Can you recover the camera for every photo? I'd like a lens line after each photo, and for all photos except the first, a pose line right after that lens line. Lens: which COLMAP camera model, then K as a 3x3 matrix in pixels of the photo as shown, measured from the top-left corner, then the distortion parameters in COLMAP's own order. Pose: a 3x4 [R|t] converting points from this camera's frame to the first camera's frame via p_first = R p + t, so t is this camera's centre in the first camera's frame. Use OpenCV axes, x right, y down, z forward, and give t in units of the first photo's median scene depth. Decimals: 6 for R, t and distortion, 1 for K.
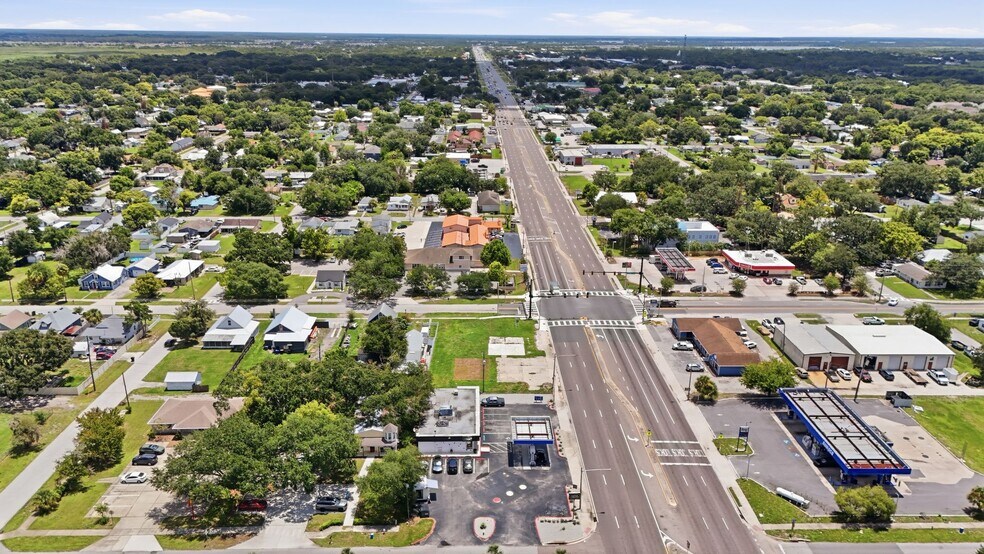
lens RADIAL K [[719.7, 0, 494.5], [0, 719.7, 280.5], [0, 0, 1]] dist [0.080538, -0.067585]
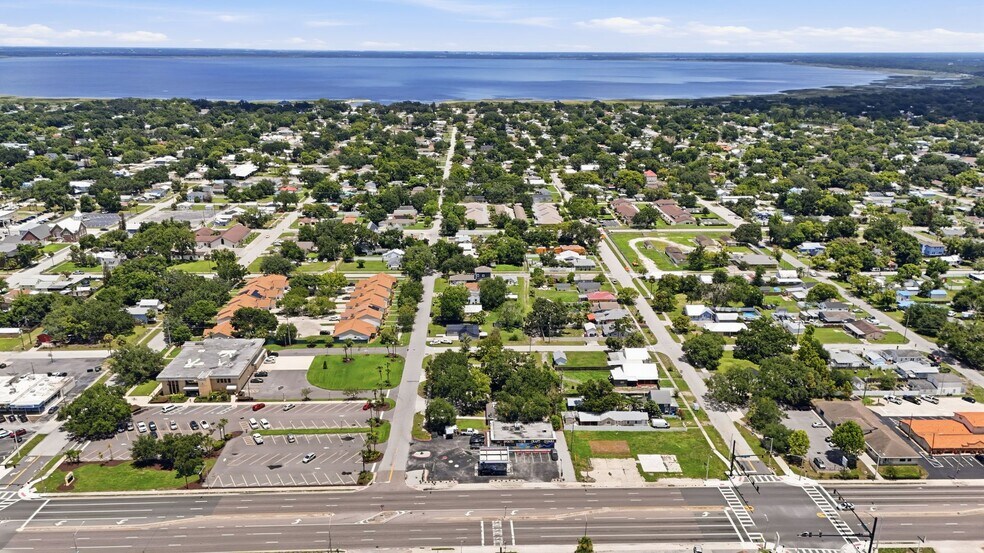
lens RADIAL K [[719.7, 0, 494.7], [0, 719.7, 285.8], [0, 0, 1]] dist [0.080538, -0.067585]
pose [[0.007396, 0.303816, -0.952702, 1.004200], [-0.328399, 0.900624, 0.284659, -0.396965], [0.944510, 0.310761, 0.106434, 0.516243]]
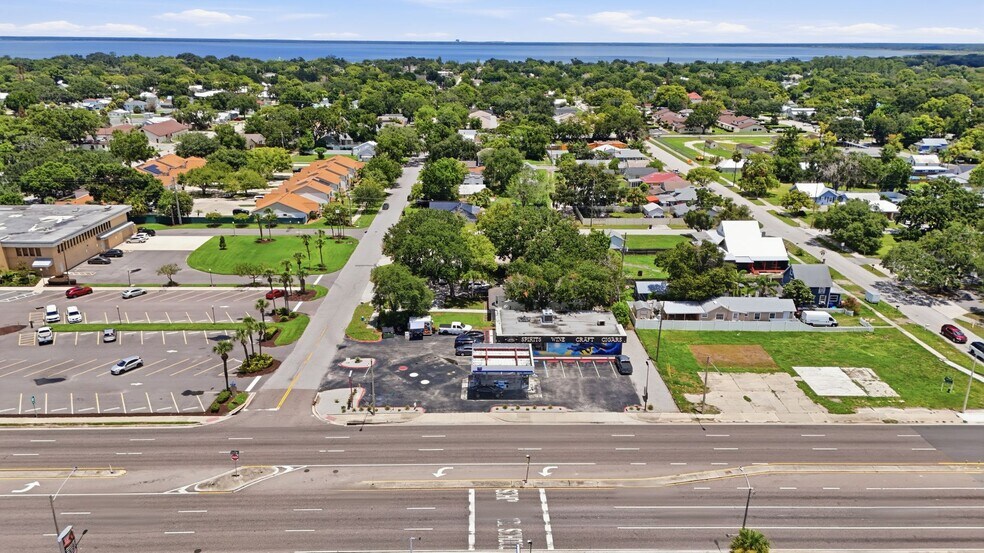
lens RADIAL K [[719.7, 0, 495.7], [0, 719.7, 283.0], [0, 0, 1]] dist [0.080538, -0.067585]
pose [[-0.006981, 0.307774, -0.951434, 0.517364], [-0.329895, 0.897481, 0.292742, -0.052831], [0.943992, 0.315917, 0.095268, 0.640803]]
